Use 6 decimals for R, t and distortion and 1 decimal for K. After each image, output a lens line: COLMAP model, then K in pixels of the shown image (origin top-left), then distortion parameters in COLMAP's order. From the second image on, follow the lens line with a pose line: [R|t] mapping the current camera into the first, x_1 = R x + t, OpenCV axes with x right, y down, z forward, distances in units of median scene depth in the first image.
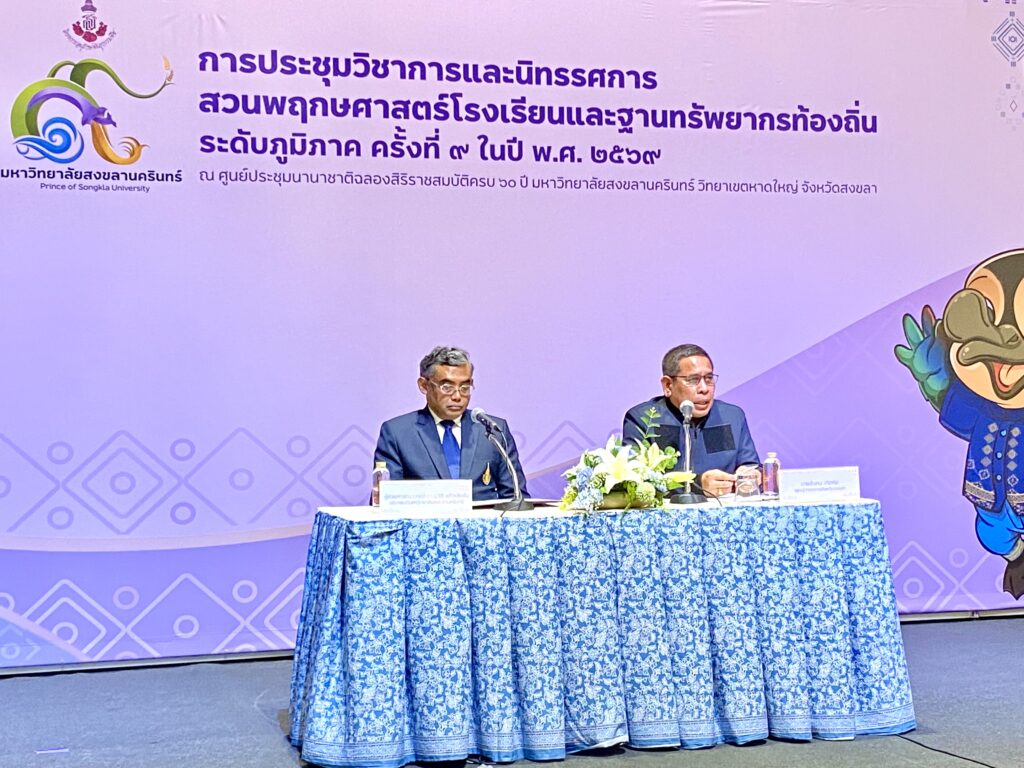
lens RADIAL K [[1768.3, 0, 512.0], [0, 1768.3, 384.0], [0, 0, 1]] dist [0.193691, -0.482906]
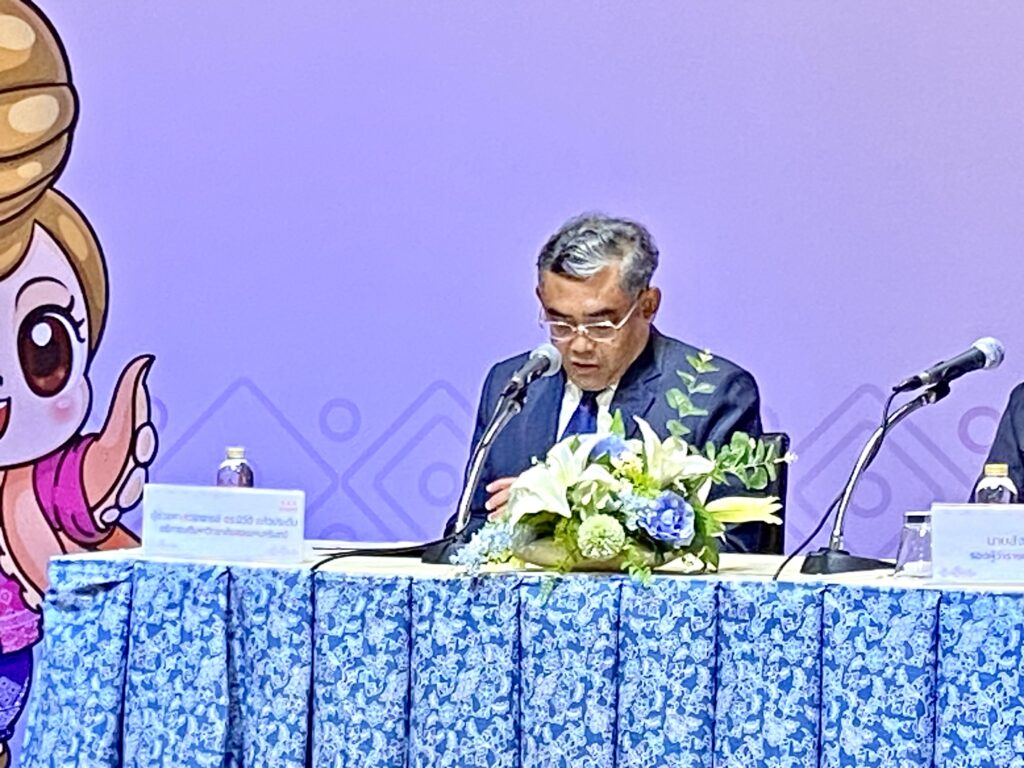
lens RADIAL K [[4009.4, 0, 512.0], [0, 4009.4, 384.0], [0, 0, 1]] dist [0.068855, 2.292603]
pose [[0.726011, 0.027666, -0.687126, 0.556153], [-0.013812, 0.999576, 0.025653, -0.002215], [0.687544, -0.009134, 0.726085, 0.185482]]
